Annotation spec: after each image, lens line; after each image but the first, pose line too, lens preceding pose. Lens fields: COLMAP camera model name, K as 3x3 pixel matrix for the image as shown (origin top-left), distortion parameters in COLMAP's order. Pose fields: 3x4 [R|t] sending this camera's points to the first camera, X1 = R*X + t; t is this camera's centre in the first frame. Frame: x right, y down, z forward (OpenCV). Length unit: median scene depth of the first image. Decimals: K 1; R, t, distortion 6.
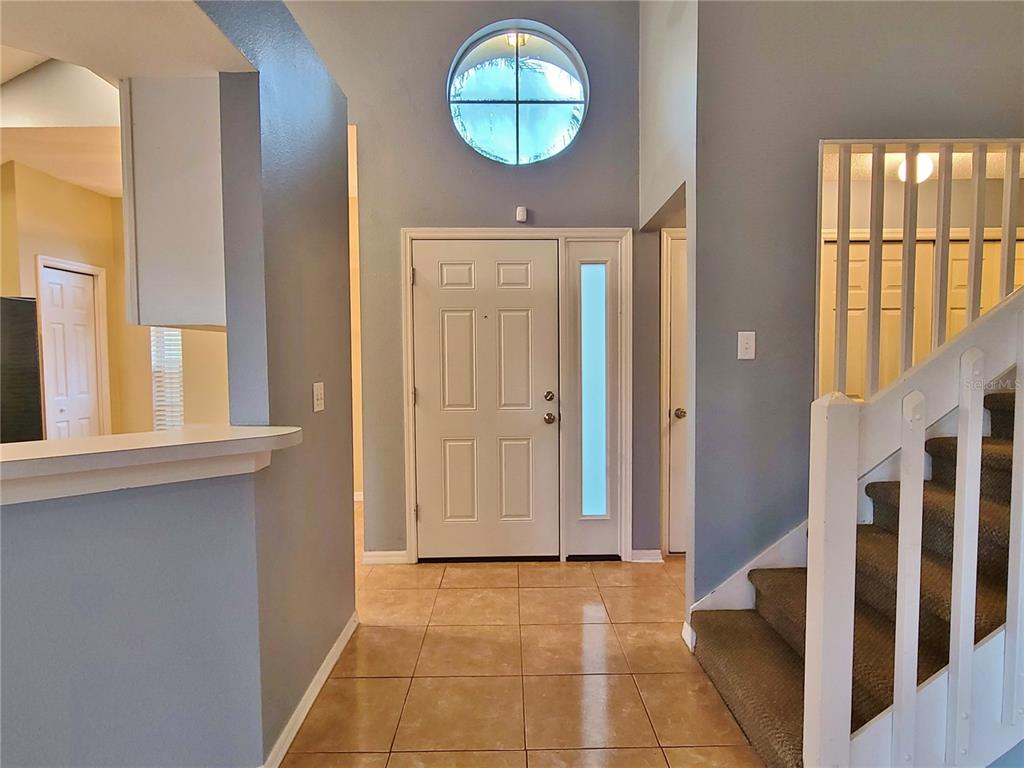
lens RADIAL K [[584.5, 0, 509.5], [0, 584.5, 387.0], [0, 0, 1]] dist [0.008465, -0.001748]
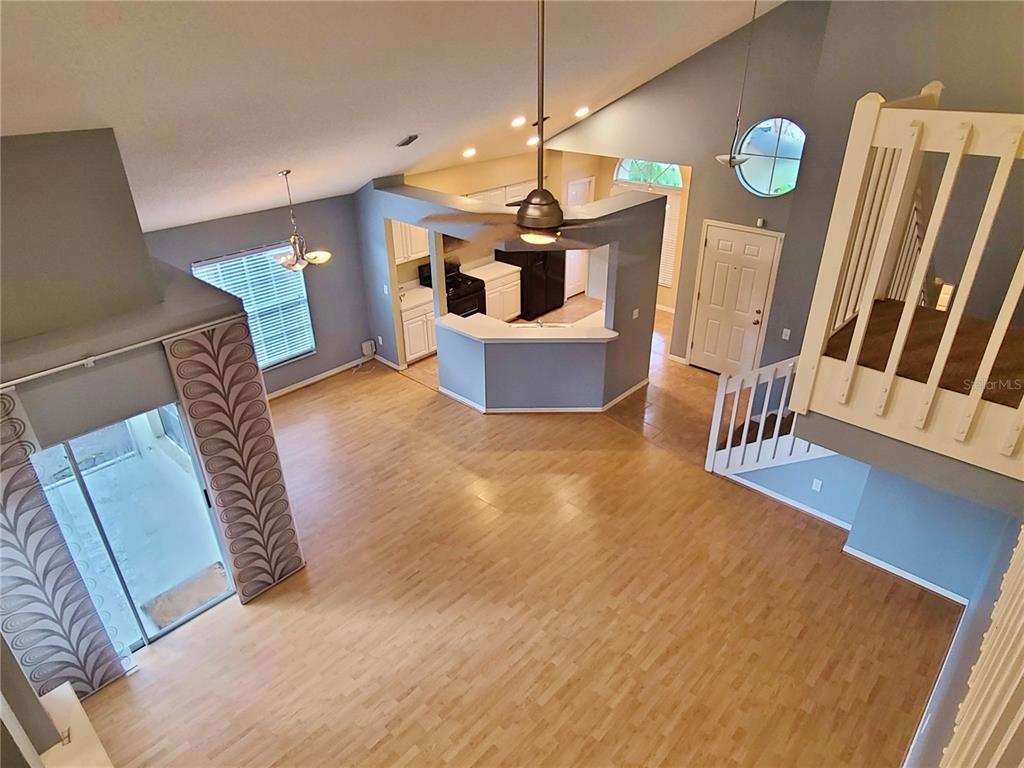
lens RADIAL K [[584.5, 0, 509.5], [0, 584.5, 387.0], [0, 0, 1]] dist [0.008465, -0.001748]
pose [[0.700158, 0.336029, -0.629971, 0.853874], [-0.017736, 0.890241, 0.455145, -0.680892], [0.713767, -0.307500, 0.629269, -1.010539]]
